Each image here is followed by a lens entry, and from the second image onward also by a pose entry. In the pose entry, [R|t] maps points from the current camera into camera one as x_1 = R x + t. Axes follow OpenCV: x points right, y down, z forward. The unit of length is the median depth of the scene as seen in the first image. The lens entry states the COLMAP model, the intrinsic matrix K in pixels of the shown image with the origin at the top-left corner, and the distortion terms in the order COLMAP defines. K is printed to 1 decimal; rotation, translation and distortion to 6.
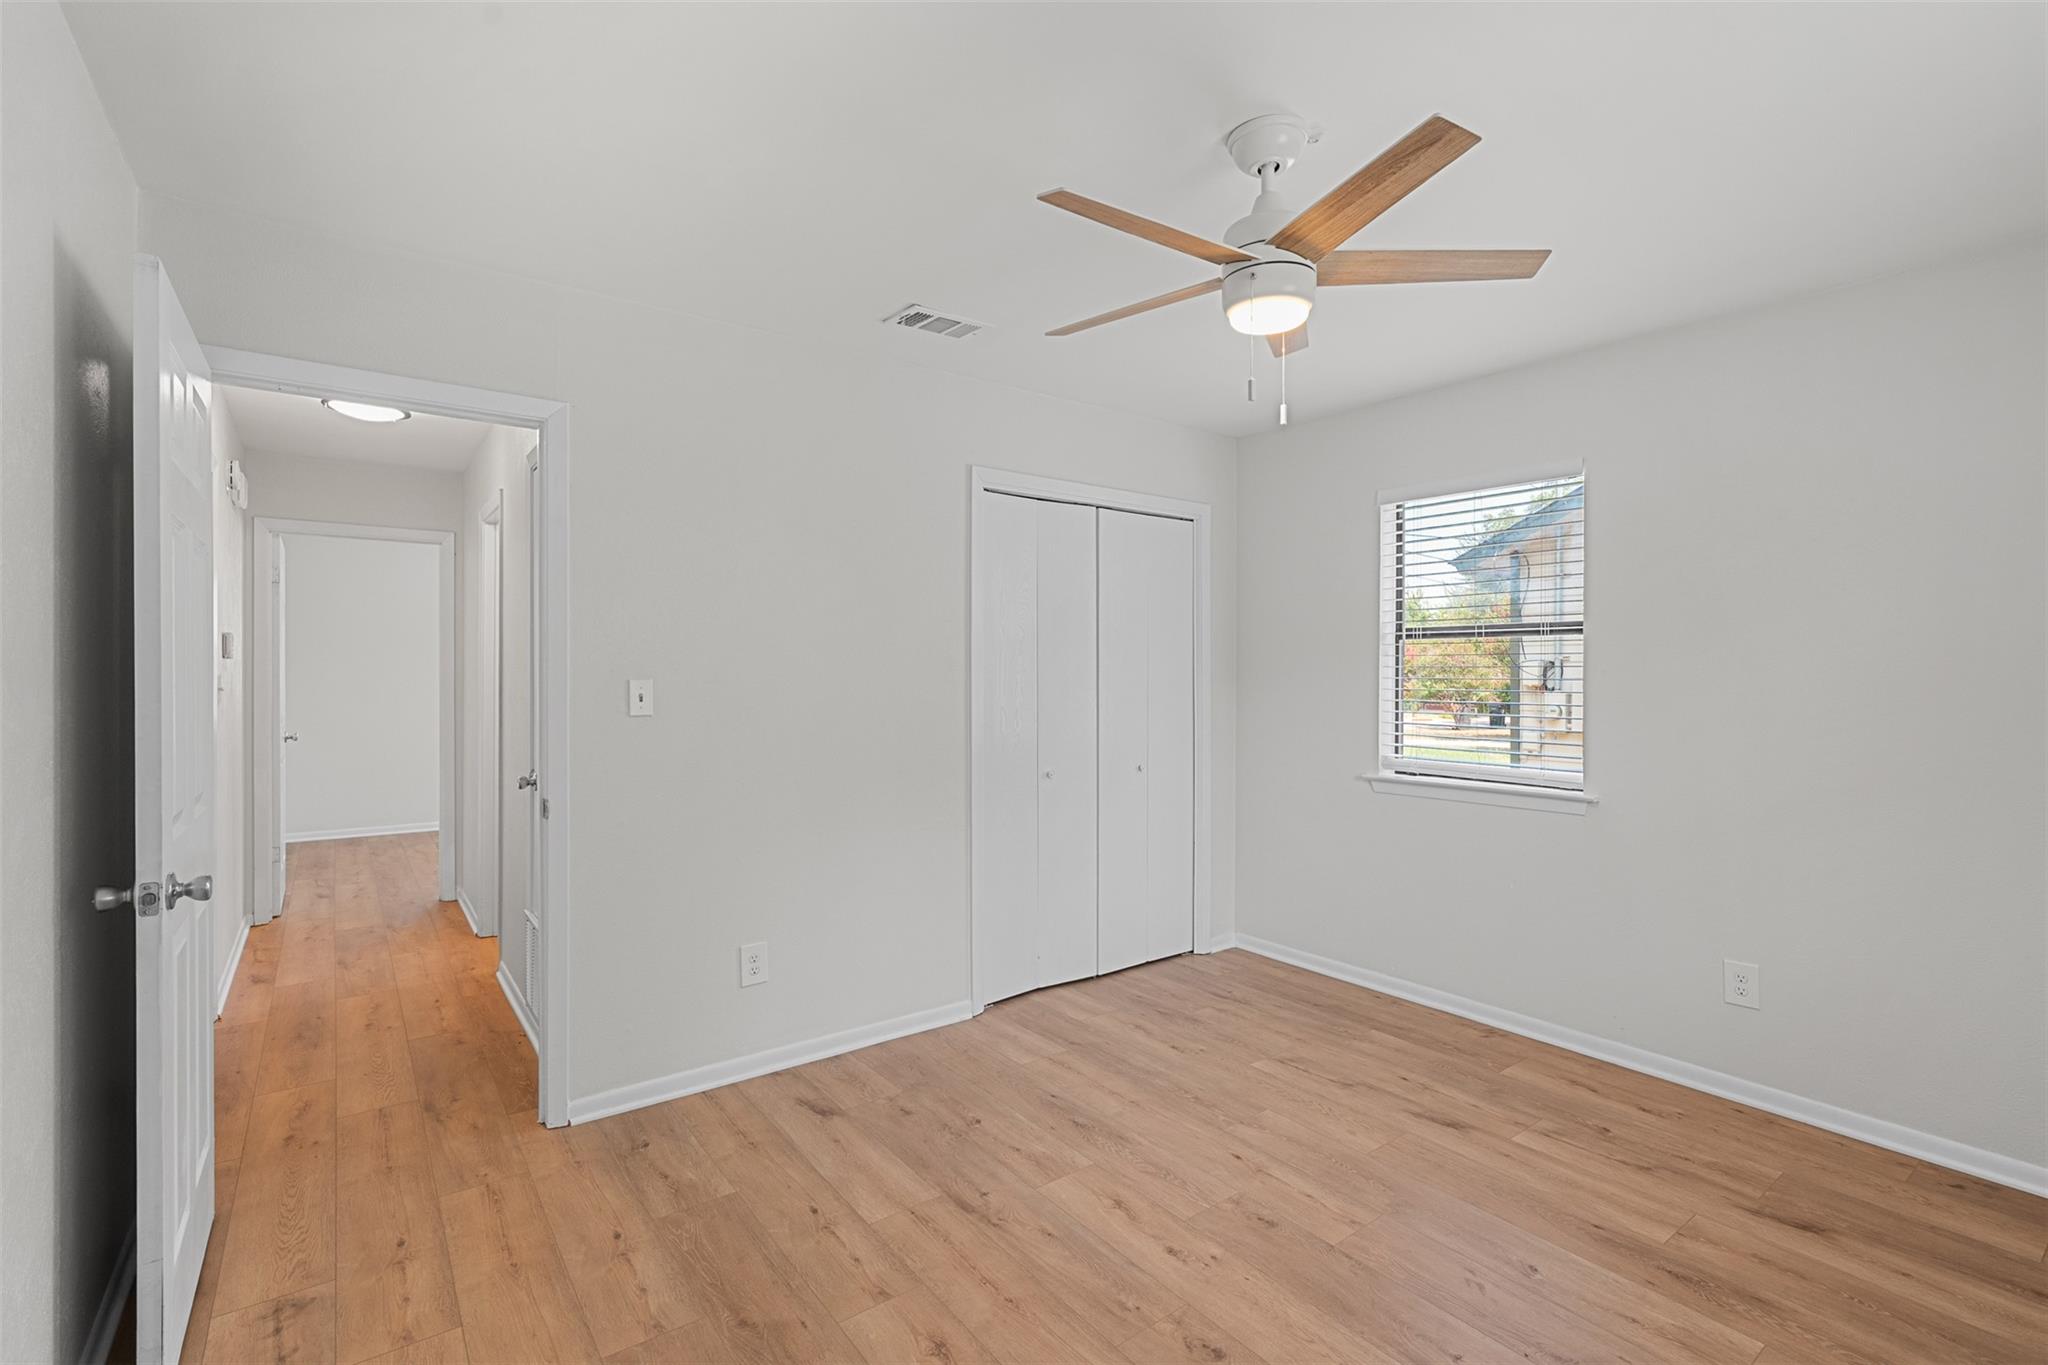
lens RADIAL K [[919.0, 0, 1024.7], [0, 919.0, 687.3], [0, 0, 1]] dist [-0.006736, 0.003423]
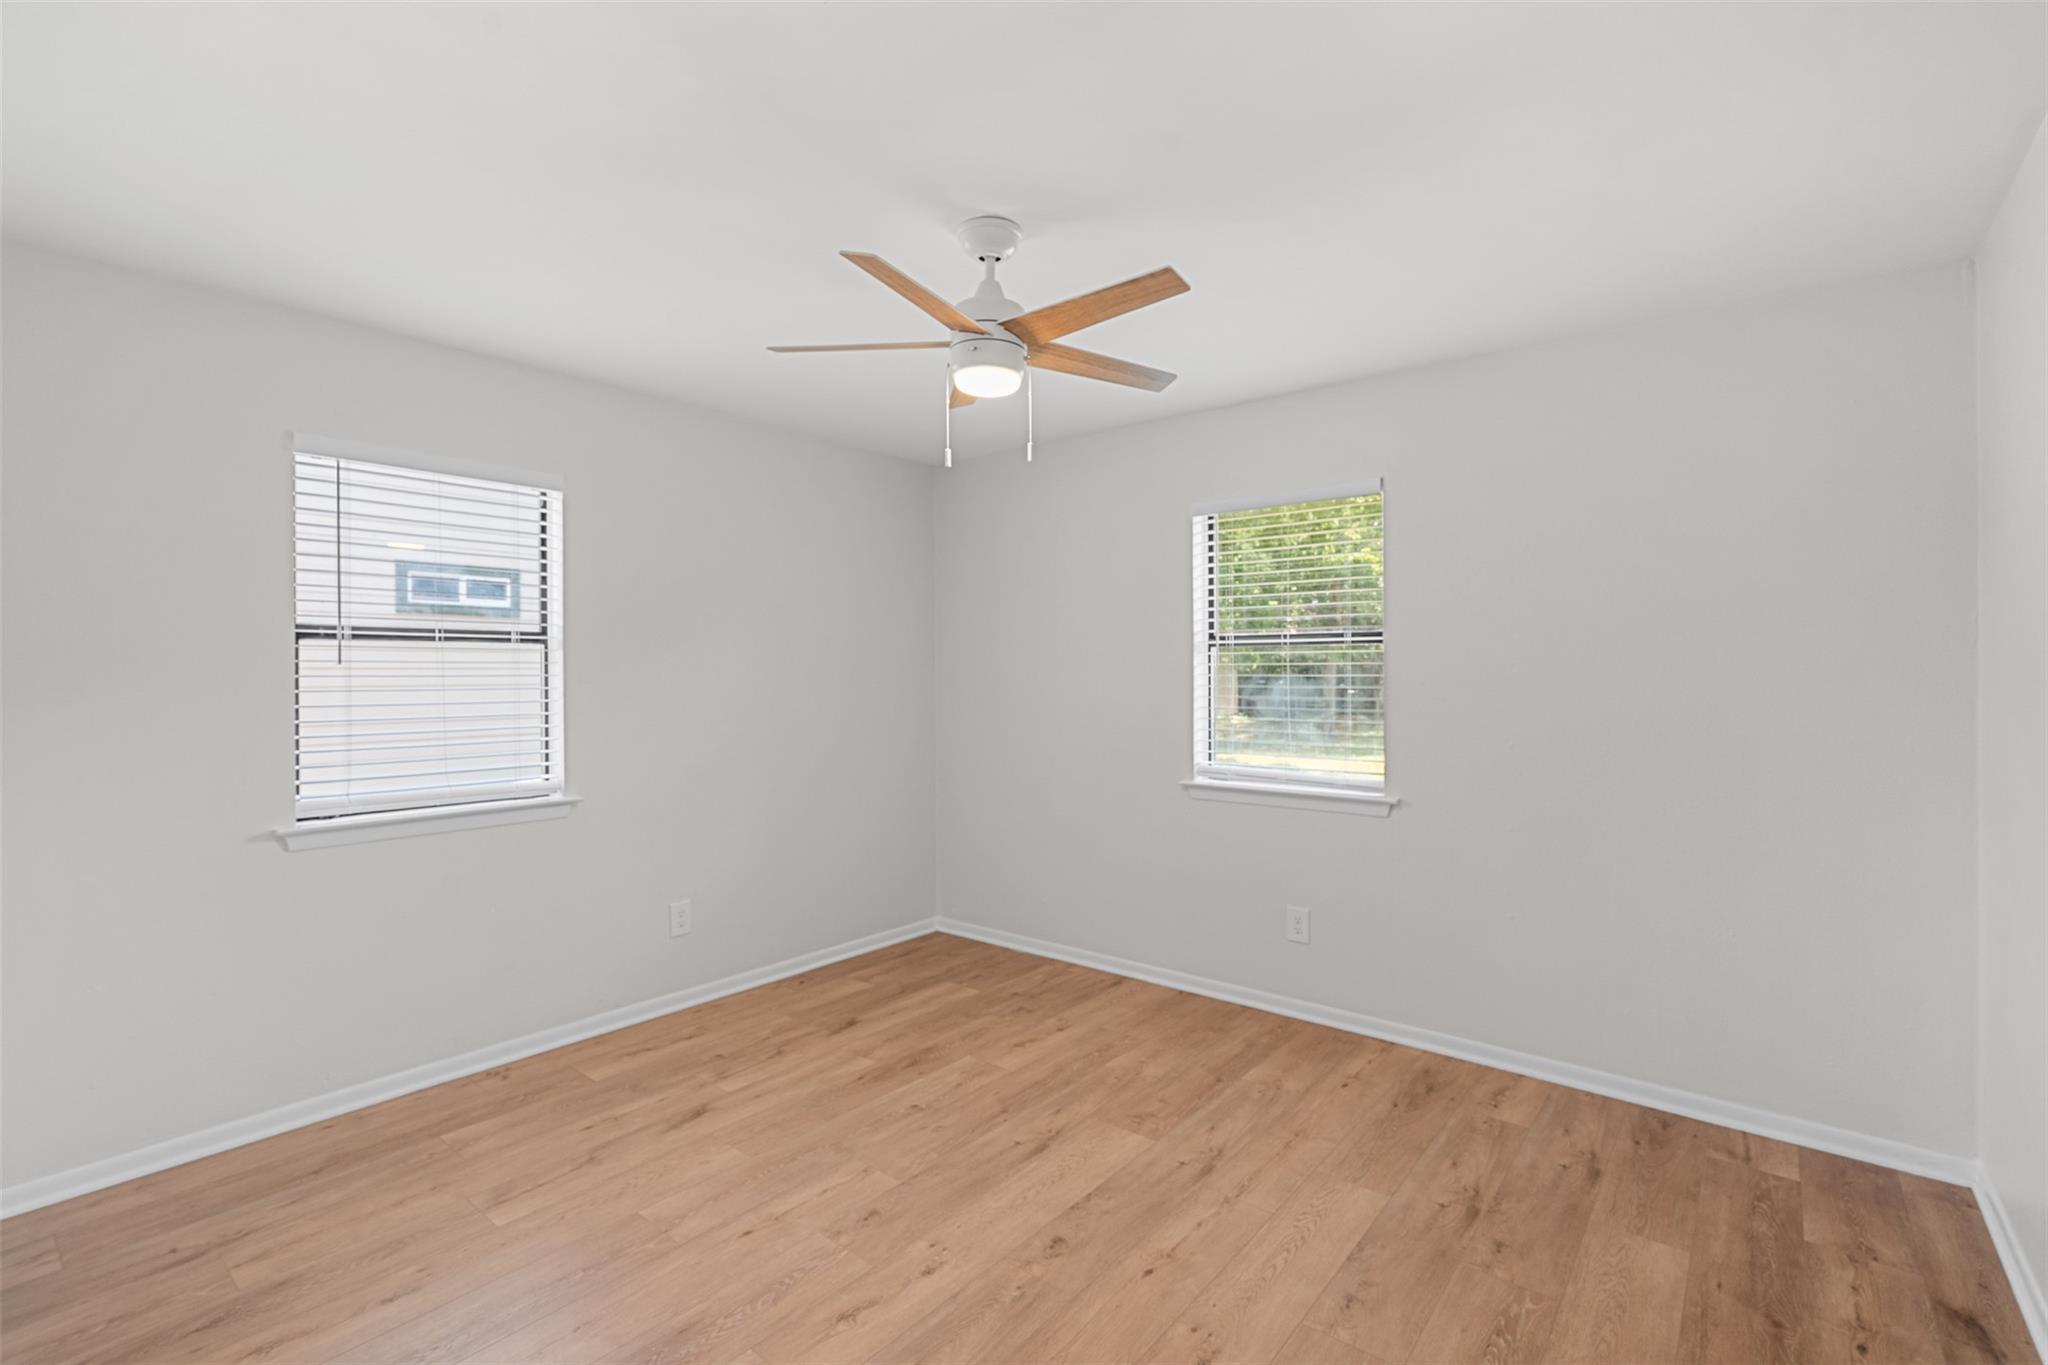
lens RADIAL K [[919.0, 0, 1022.0], [0, 919.0, 670.3], [0, 0, 1]] dist [-0.006736, 0.003423]
pose [[-0.237701, 0.005396, 0.971323, -0.616724], [0.024073, 0.999710, 0.000337, -0.018327], [-0.971040, 0.023463, -0.237762, 0.845566]]
